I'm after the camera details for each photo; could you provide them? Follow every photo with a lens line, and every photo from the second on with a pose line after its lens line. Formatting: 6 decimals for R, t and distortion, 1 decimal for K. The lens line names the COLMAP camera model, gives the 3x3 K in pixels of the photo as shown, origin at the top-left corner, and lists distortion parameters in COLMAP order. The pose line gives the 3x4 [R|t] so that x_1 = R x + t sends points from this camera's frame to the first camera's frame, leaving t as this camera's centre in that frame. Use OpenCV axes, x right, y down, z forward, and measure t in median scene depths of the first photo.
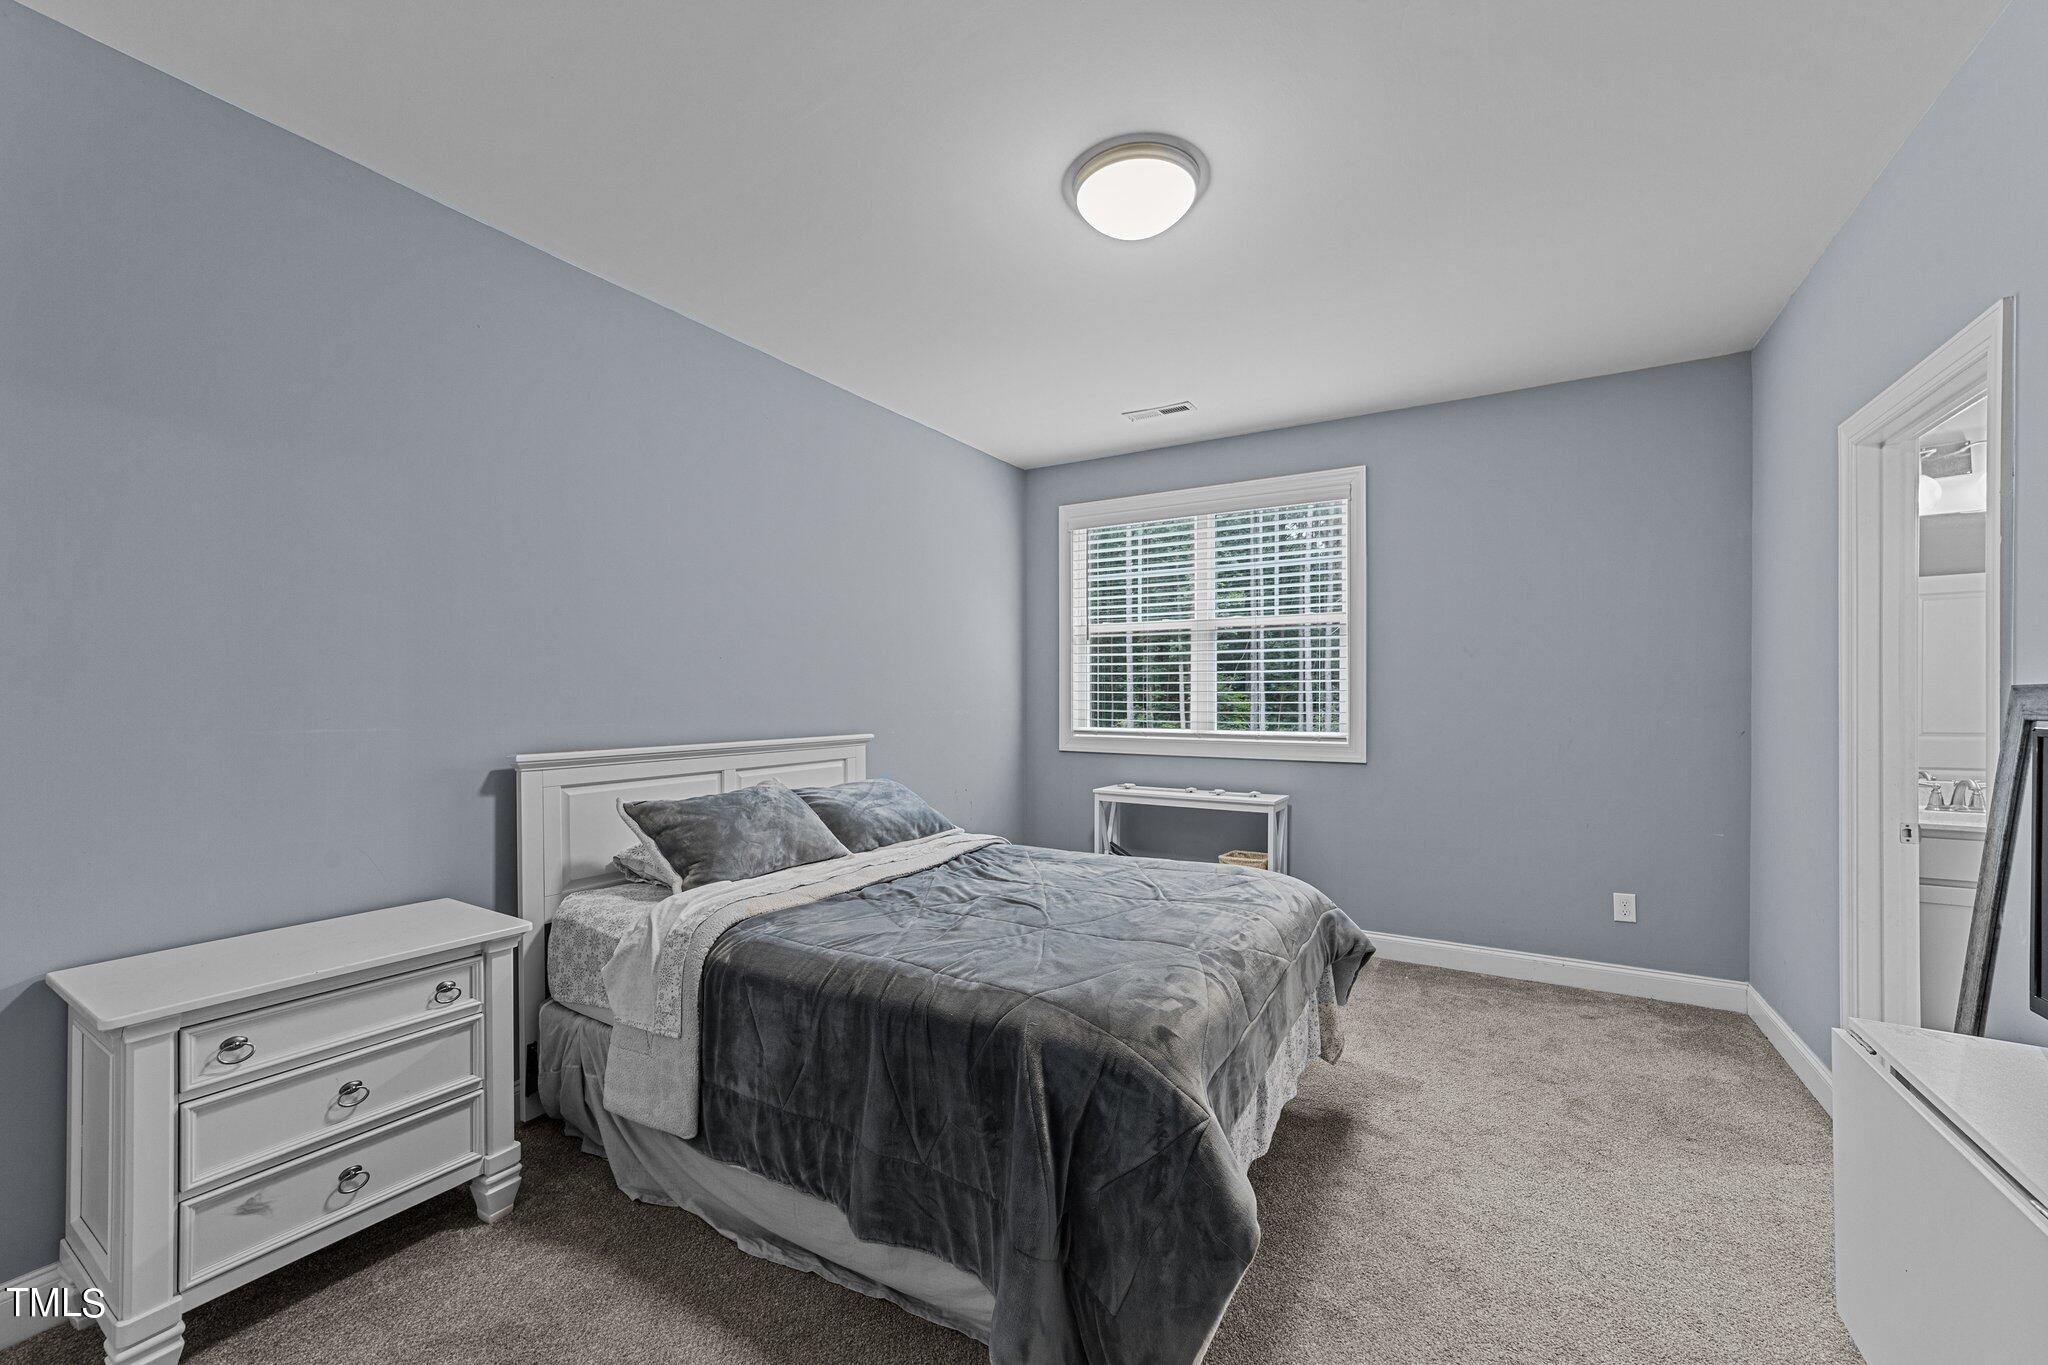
lens RADIAL K [[797.3, 0, 1014.7], [0, 797.3, 691.4], [0, 0, 1]] dist [-0.000744, -0.000096]
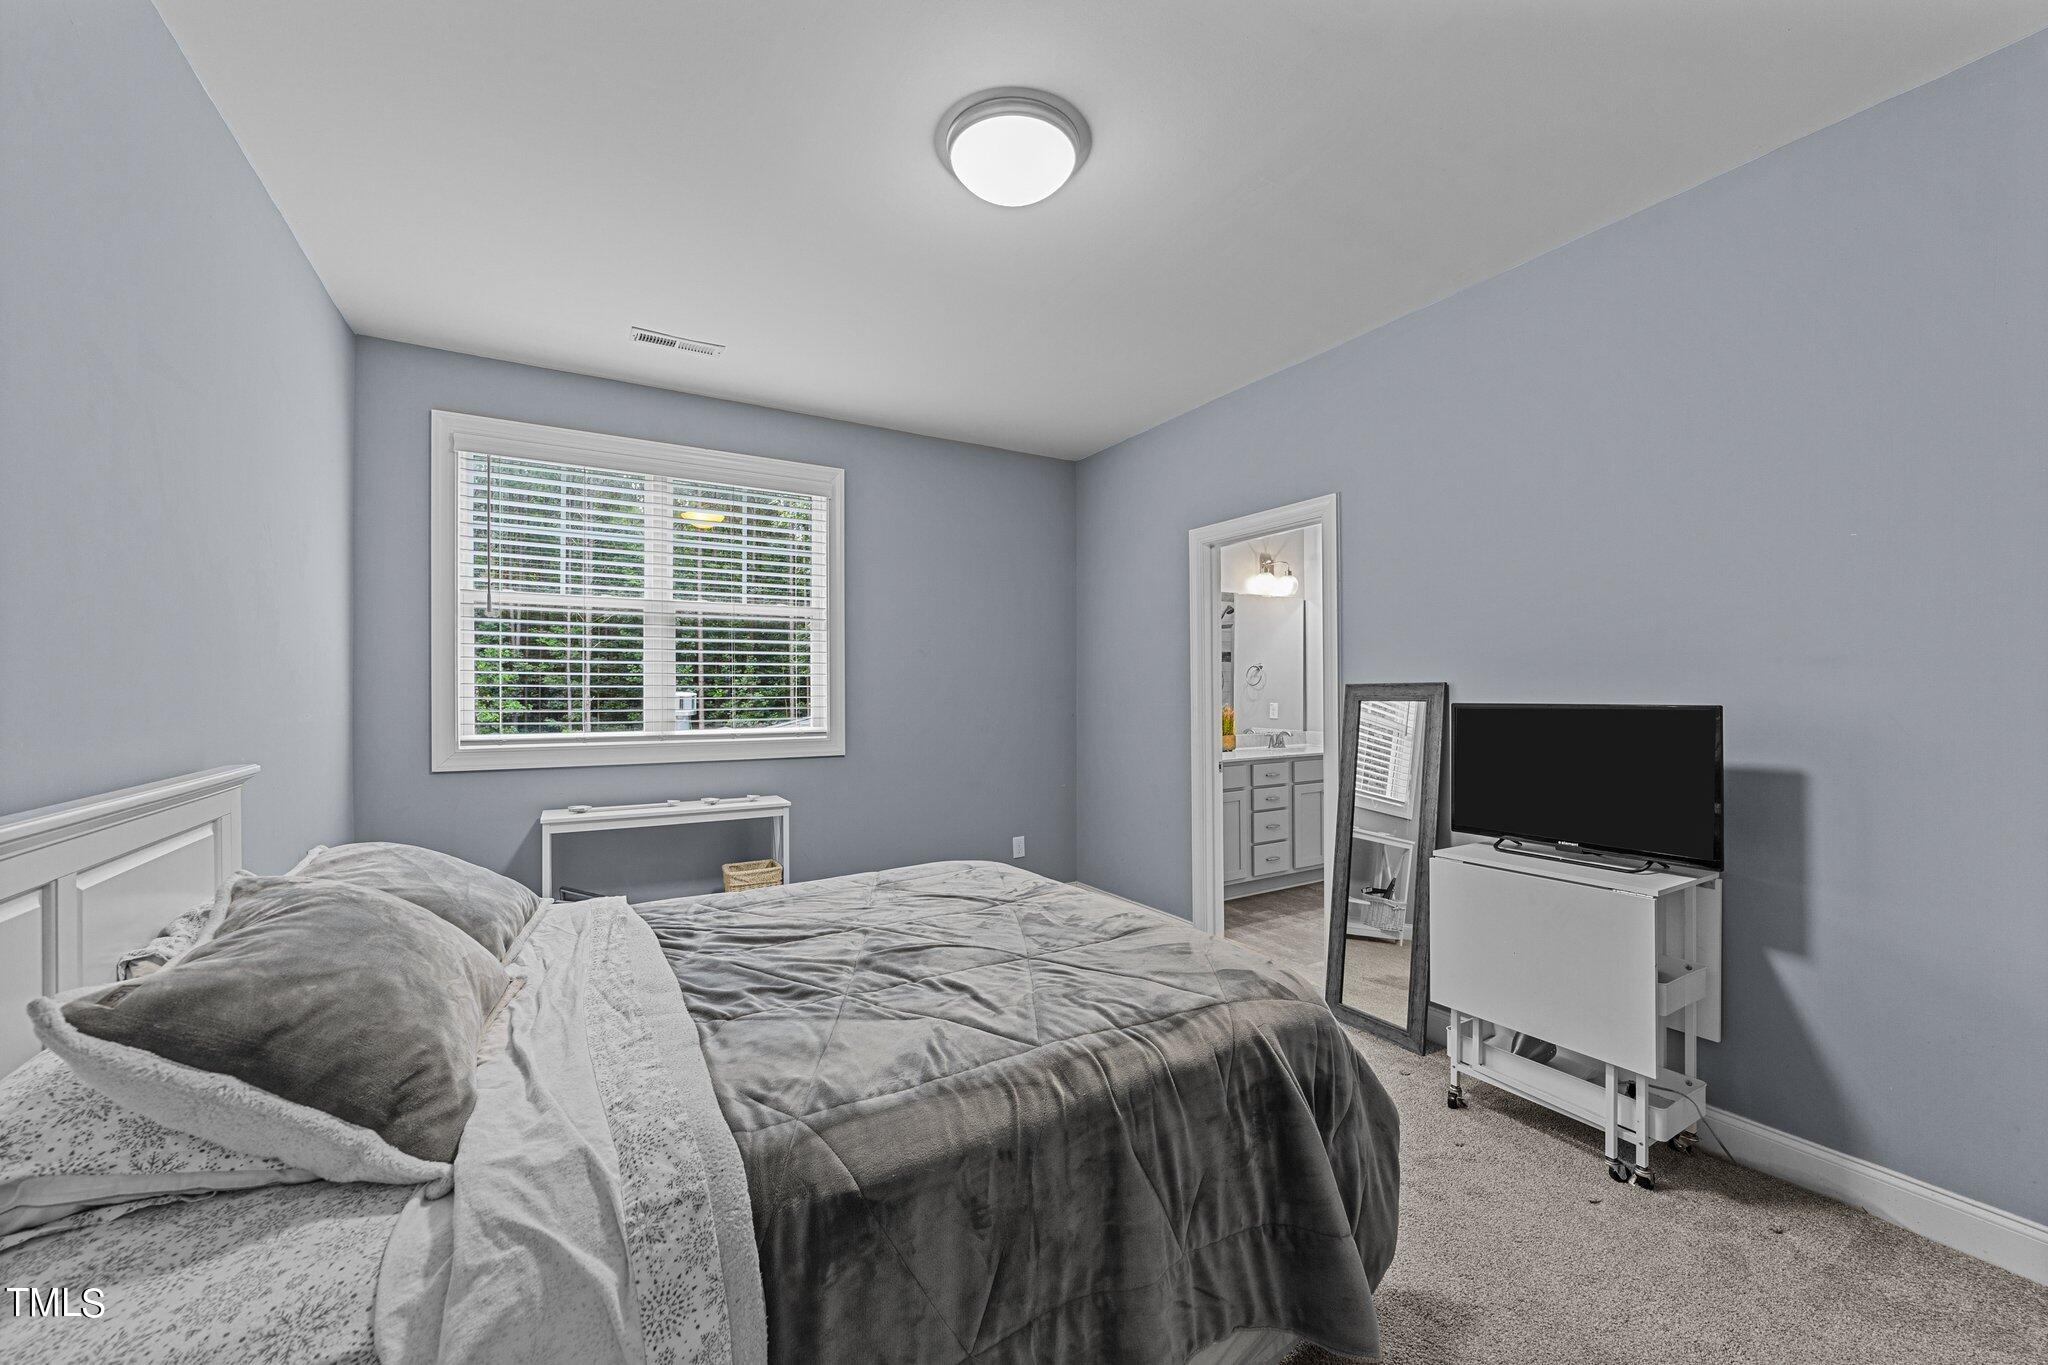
lens RADIAL K [[797.3, 0, 1017.7], [0, 797.3, 690.5], [0, 0, 1]] dist [-0.000744, -0.000096]
pose [[0.475106, -0.001548, 0.879927, -0.340523], [-0.003365, 0.999988, 0.003576, 0.000835], [-0.879922, -0.004660, 0.475095, 0.278607]]
